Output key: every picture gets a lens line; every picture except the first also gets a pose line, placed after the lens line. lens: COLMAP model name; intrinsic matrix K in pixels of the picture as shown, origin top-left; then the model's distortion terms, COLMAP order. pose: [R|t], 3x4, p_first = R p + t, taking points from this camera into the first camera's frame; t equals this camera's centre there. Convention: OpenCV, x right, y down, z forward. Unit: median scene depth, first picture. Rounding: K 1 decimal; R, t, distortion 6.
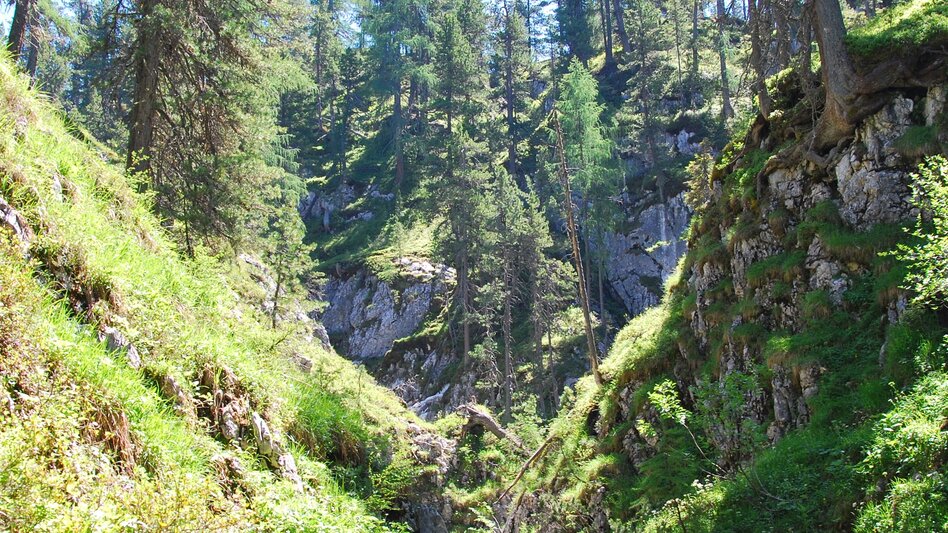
lens RADIAL K [[2616.3, 0, 474.0], [0, 2616.3, 266.5], [0, 0, 1]] dist [0.127607, 0.610469]
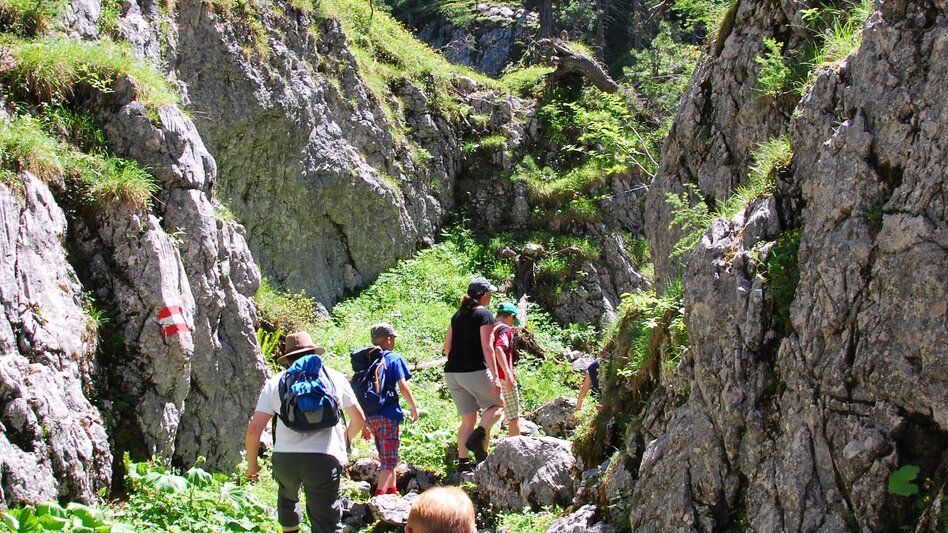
lens RADIAL K [[2616.3, 0, 474.0], [0, 2616.3, 266.5], [0, 0, 1]] dist [0.127607, 0.610469]
pose [[0.999463, -0.005209, -0.032366, -0.001862], [0.007887, 0.996504, 0.083171, 0.055377], [0.031820, -0.083382, 0.996010, 0.408856]]
